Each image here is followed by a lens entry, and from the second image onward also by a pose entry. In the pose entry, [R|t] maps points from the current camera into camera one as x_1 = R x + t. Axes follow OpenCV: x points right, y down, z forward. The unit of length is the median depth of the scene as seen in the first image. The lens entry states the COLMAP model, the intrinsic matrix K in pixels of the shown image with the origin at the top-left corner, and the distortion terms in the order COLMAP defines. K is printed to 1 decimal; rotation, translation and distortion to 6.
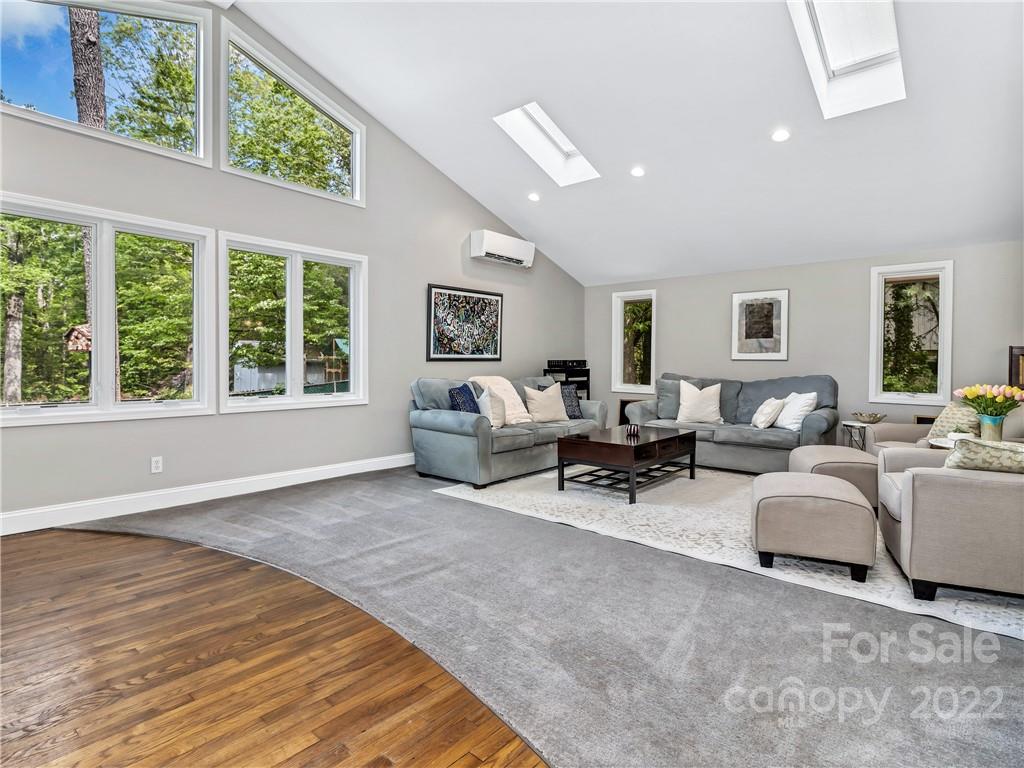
lens RADIAL K [[533.2, 0, 512.3], [0, 533.2, 364.2], [0, 0, 1]] dist [-0.022552, 0.000568]
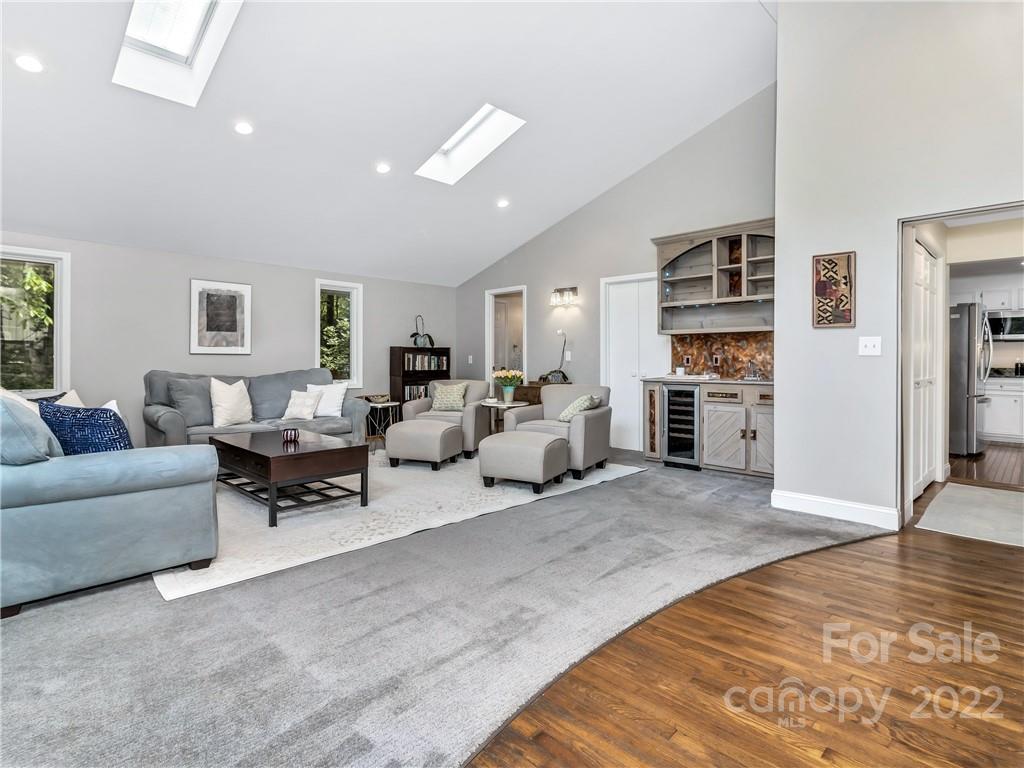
lens RADIAL K [[534.7, 0, 507.0], [0, 534.7, 370.3], [0, 0, 1]] dist [0.001071, 0.001252]
pose [[0.077987, -0.027357, 0.996579, -0.499256], [-0.003386, 0.999610, 0.027705, -0.008243], [-0.996949, -0.005535, 0.077864, 0.463545]]
